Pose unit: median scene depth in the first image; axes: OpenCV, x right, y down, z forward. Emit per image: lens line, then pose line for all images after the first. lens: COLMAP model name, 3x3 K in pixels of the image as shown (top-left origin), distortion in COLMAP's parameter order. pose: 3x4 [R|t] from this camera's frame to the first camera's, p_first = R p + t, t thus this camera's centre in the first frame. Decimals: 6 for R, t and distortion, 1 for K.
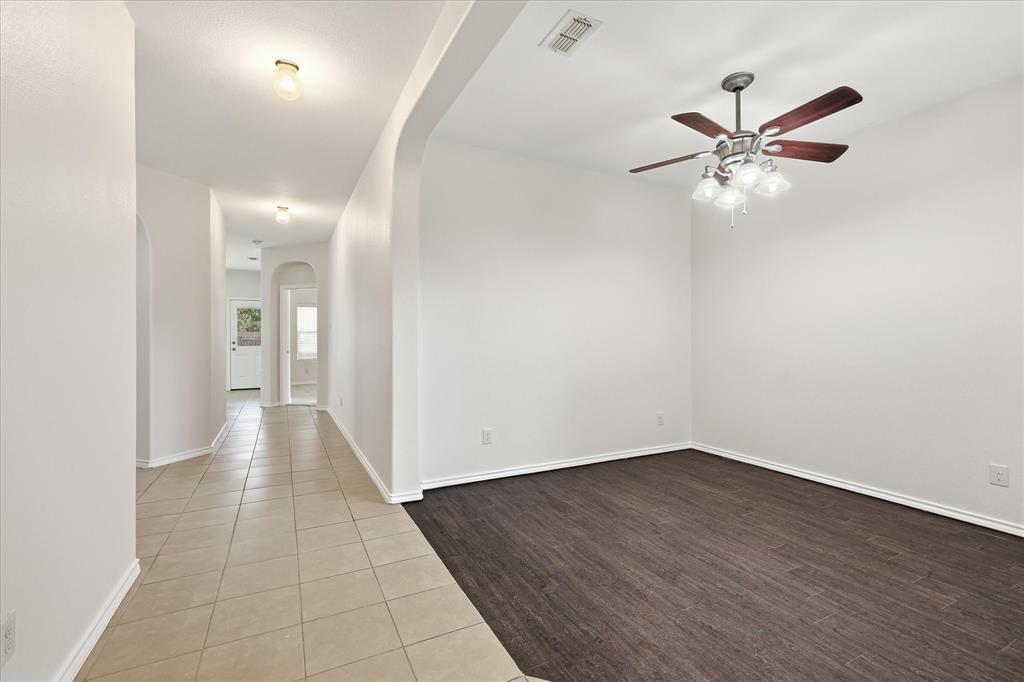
lens RADIAL K [[453.5, 0, 515.7], [0, 453.5, 339.0], [0, 0, 1]] dist [0.004424, 0.000311]
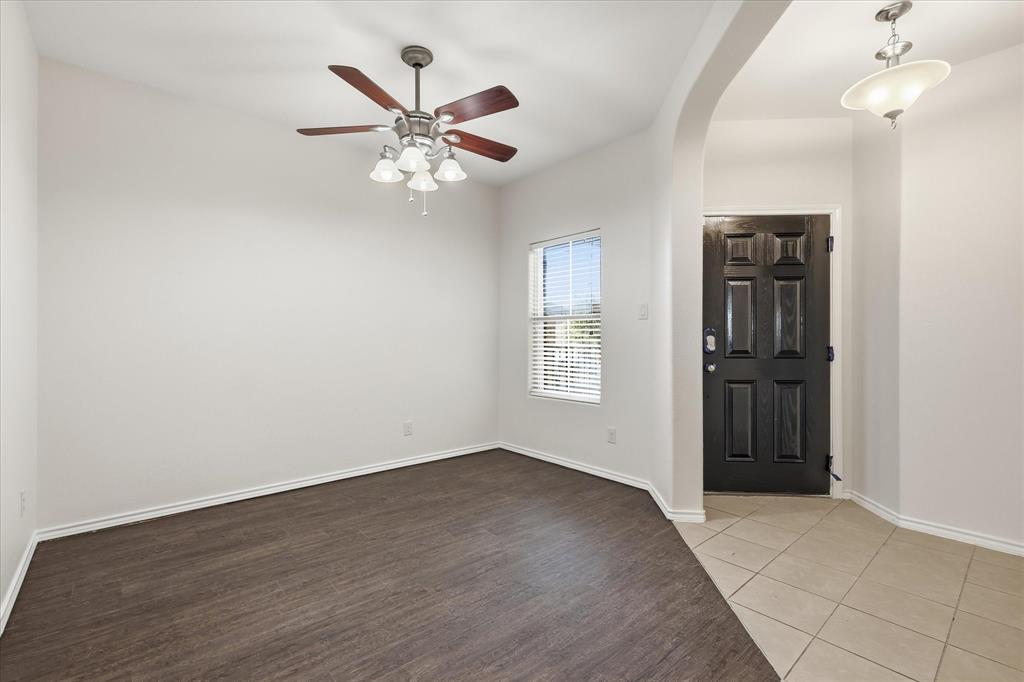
lens RADIAL K [[453.5, 0, 513.9], [0, 453.5, 337.3], [0, 0, 1]] dist [0.004424, 0.000311]
pose [[-0.234450, -0.001473, 0.972127, -0.440890], [-0.001029, 0.999999, 0.001267, 0.001355], [-0.972128, -0.000703, -0.234451, 0.991959]]
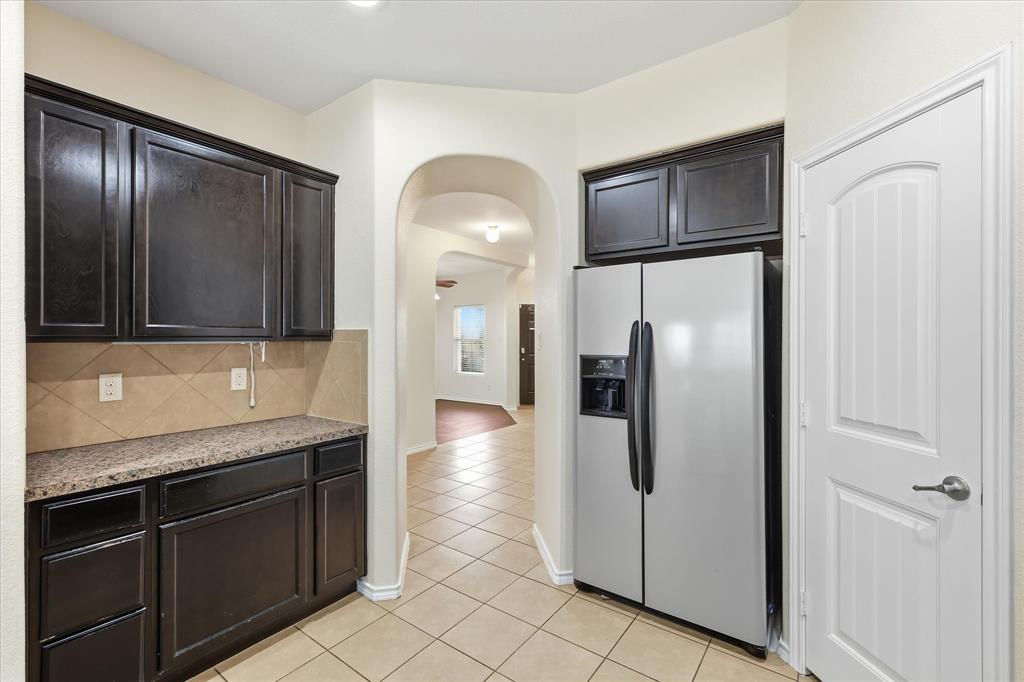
lens RADIAL K [[453.5, 0, 511.3], [0, 453.5, 339.5], [0, 0, 1]] dist [0.004424, 0.000311]
pose [[-0.431389, -0.001909, 0.902164, -2.302142], [-0.001085, 0.999998, 0.001597, -0.065323], [-0.902165, -0.000290, -0.431390, 1.694163]]
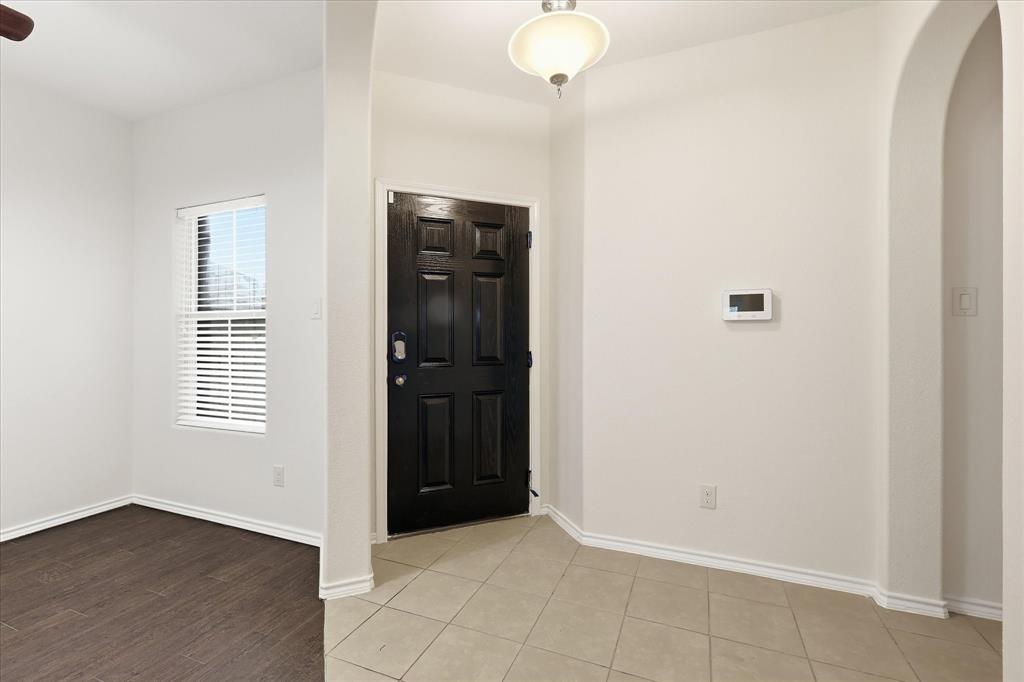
lens RADIAL K [[453.5, 0, 511.1], [0, 453.5, 336.6], [0, 0, 1]] dist [0.004424, 0.000311]
pose [[-0.641814, -0.002298, 0.766857, -0.291647], [0.002044, 0.999987, 0.004707, -0.014321], [-0.766857, 0.004588, -0.641801, 0.650884]]
